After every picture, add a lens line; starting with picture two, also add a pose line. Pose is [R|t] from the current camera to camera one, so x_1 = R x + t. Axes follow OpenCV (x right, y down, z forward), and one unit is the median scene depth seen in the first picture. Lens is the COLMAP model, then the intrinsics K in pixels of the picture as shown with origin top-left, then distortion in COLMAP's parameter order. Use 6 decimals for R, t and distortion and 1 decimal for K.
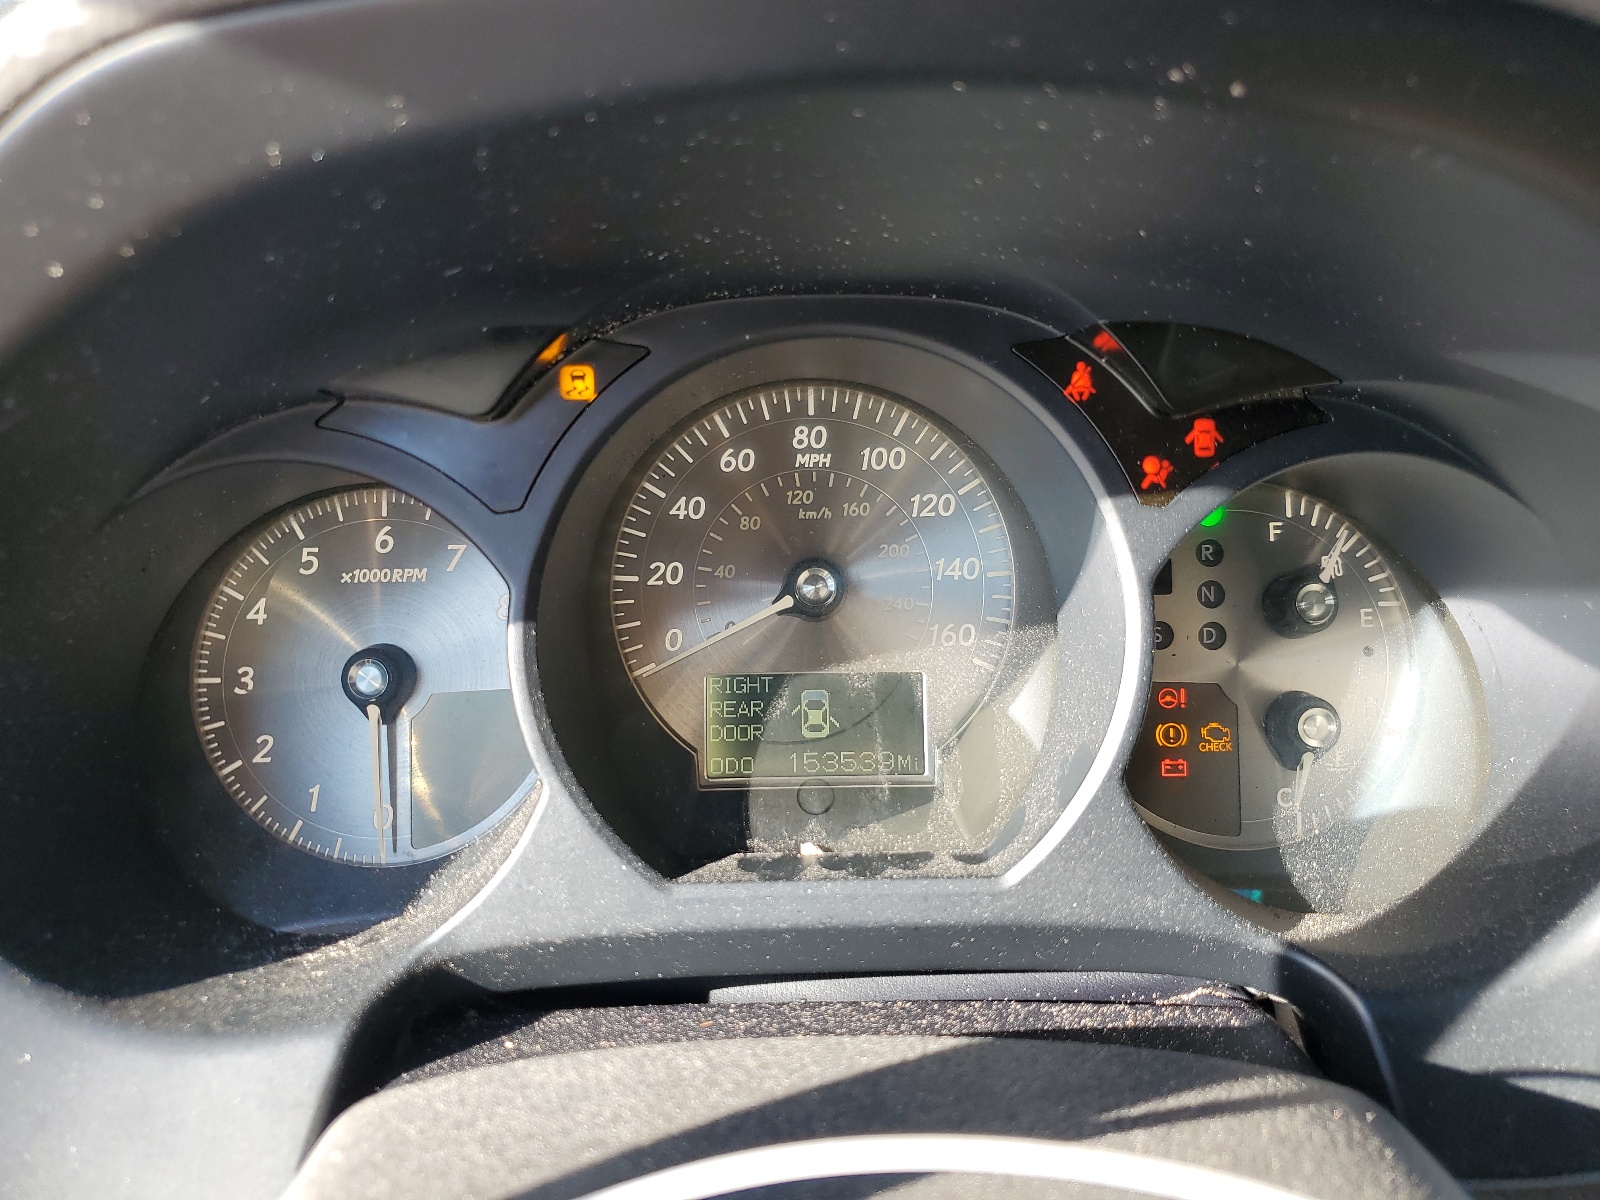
lens RADIAL K [[1213.4, 0, 800.6], [0, 1213.4, 598.9], [0, 0, 1]] dist [-0.002647, -0.000438]
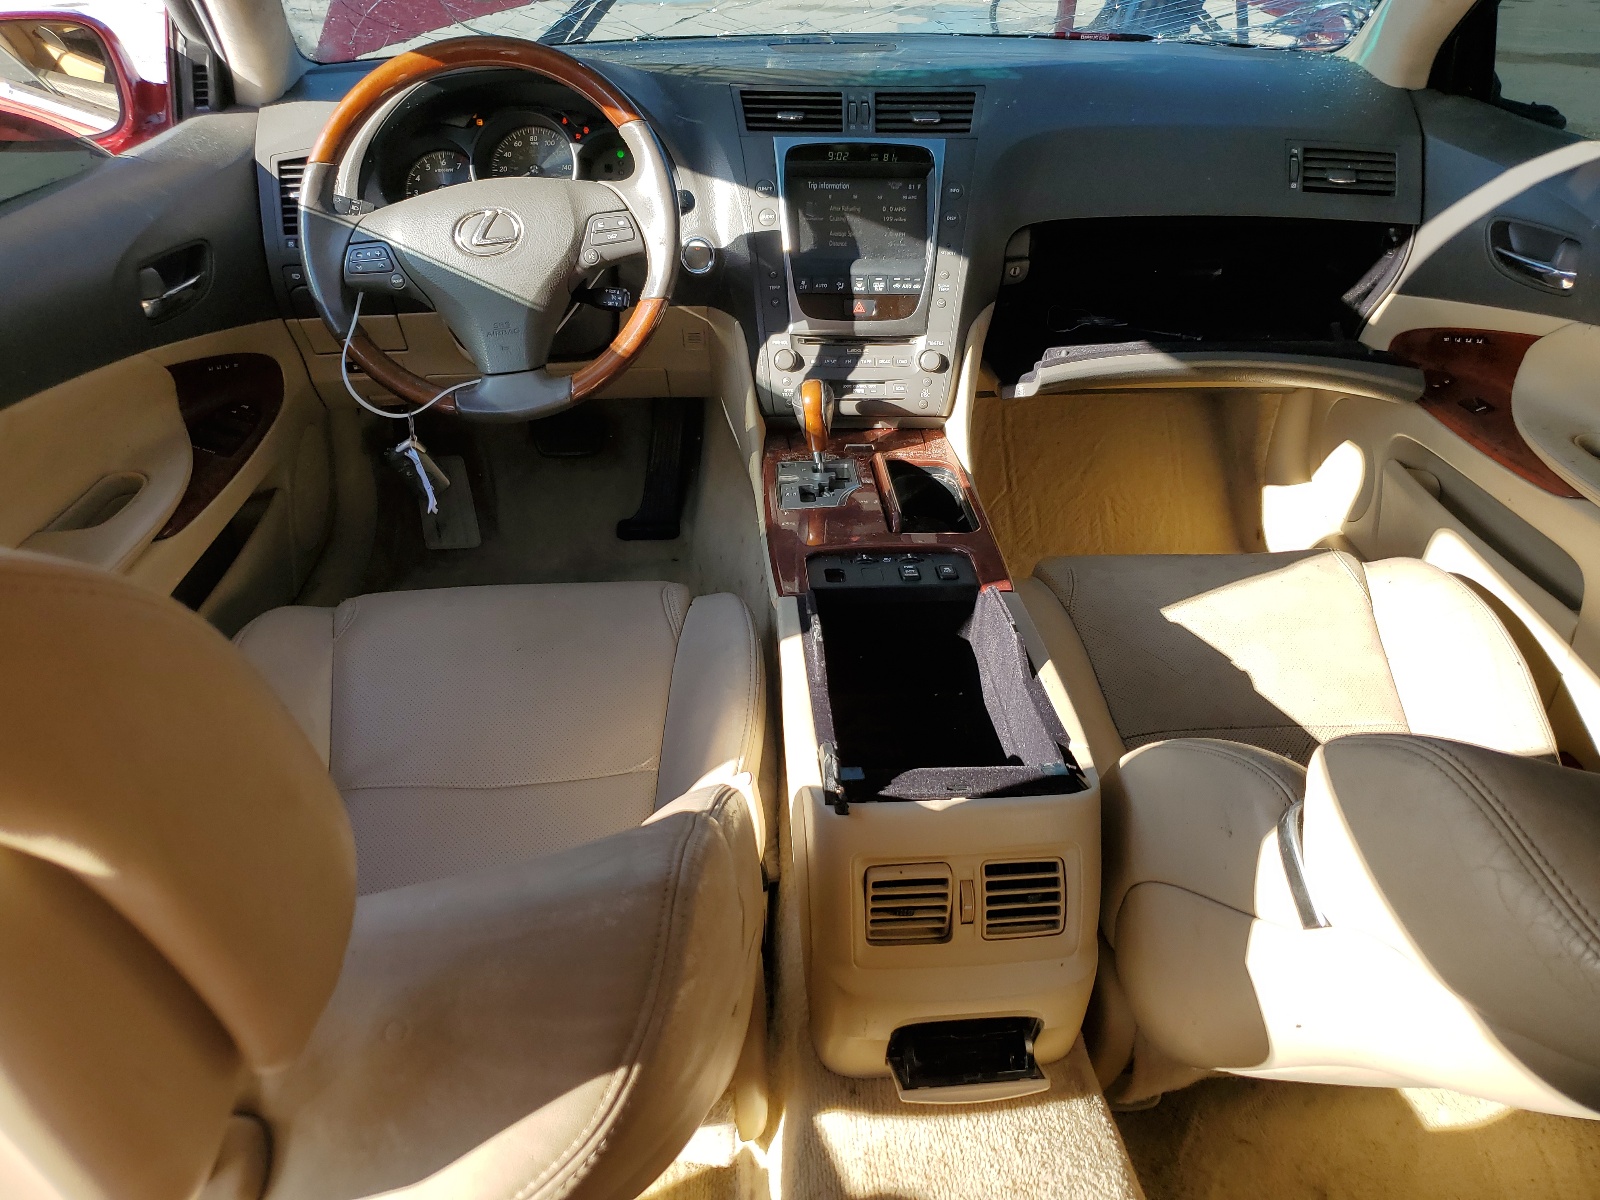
lens RADIAL K [[1213.4, 0, 800.1], [0, 1213.4, 600.9], [0, 0, 1]] dist [-0.002647, -0.000438]
pose [[0.999528, -0.023874, 0.019335, 1.214282], [0.020952, 0.990022, 0.139345, 1.347189], [-0.022469, -0.138874, 0.990055, -5.246758]]
